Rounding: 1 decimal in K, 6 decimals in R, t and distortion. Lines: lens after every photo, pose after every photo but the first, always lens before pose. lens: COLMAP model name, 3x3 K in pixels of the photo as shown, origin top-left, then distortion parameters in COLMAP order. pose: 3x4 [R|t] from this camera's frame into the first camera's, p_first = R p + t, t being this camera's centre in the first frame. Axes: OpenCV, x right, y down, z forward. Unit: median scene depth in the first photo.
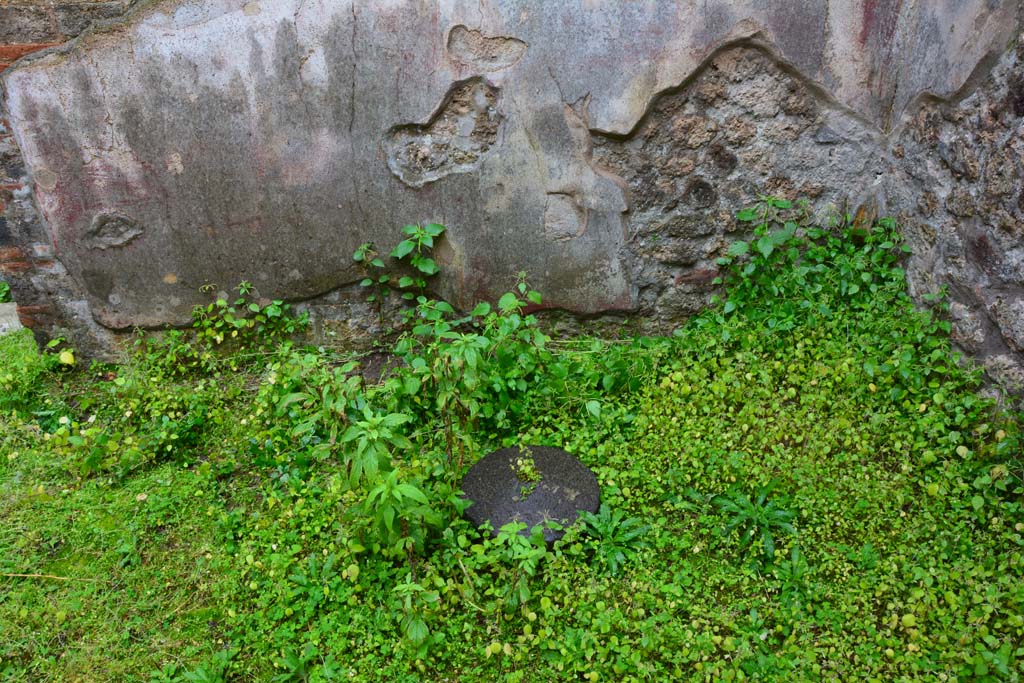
lens RADIAL K [[804.0, 0, 516.9], [0, 804.0, 347.6], [0, 0, 1]] dist [-0.159200, 0.122974]
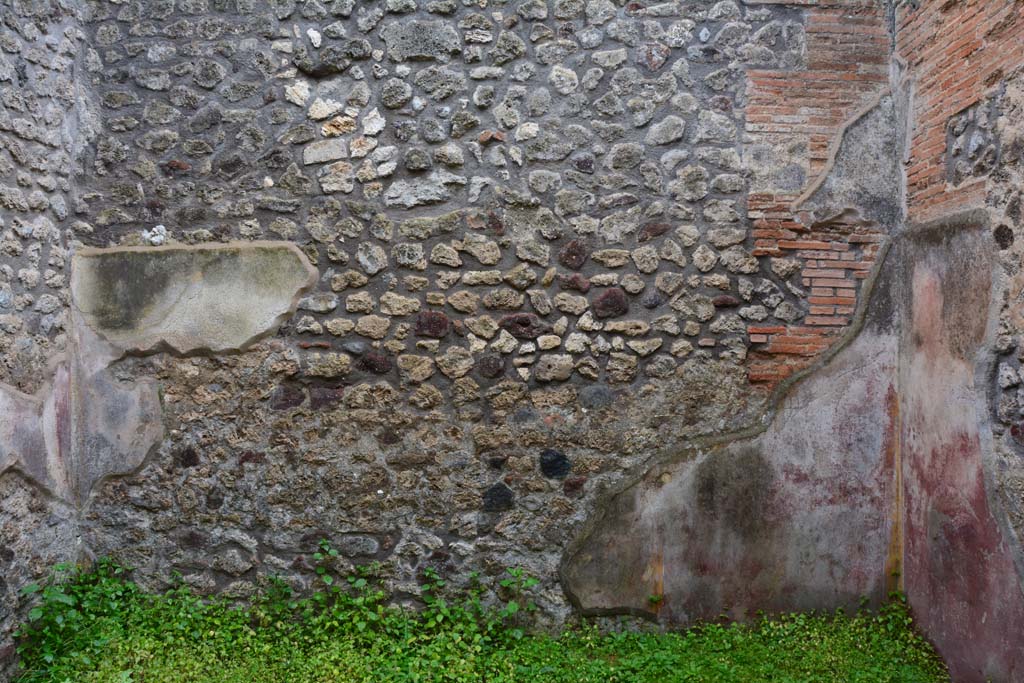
lens RADIAL K [[804.0, 0, 510.1], [0, 804.0, 346.2], [0, 0, 1]] dist [-0.159200, 0.122974]
pose [[0.074304, 0.002359, 0.997233, -1.017655], [0.525354, 0.849888, -0.041155, -0.038419], [-0.847633, 0.526958, 0.061911, 0.005981]]
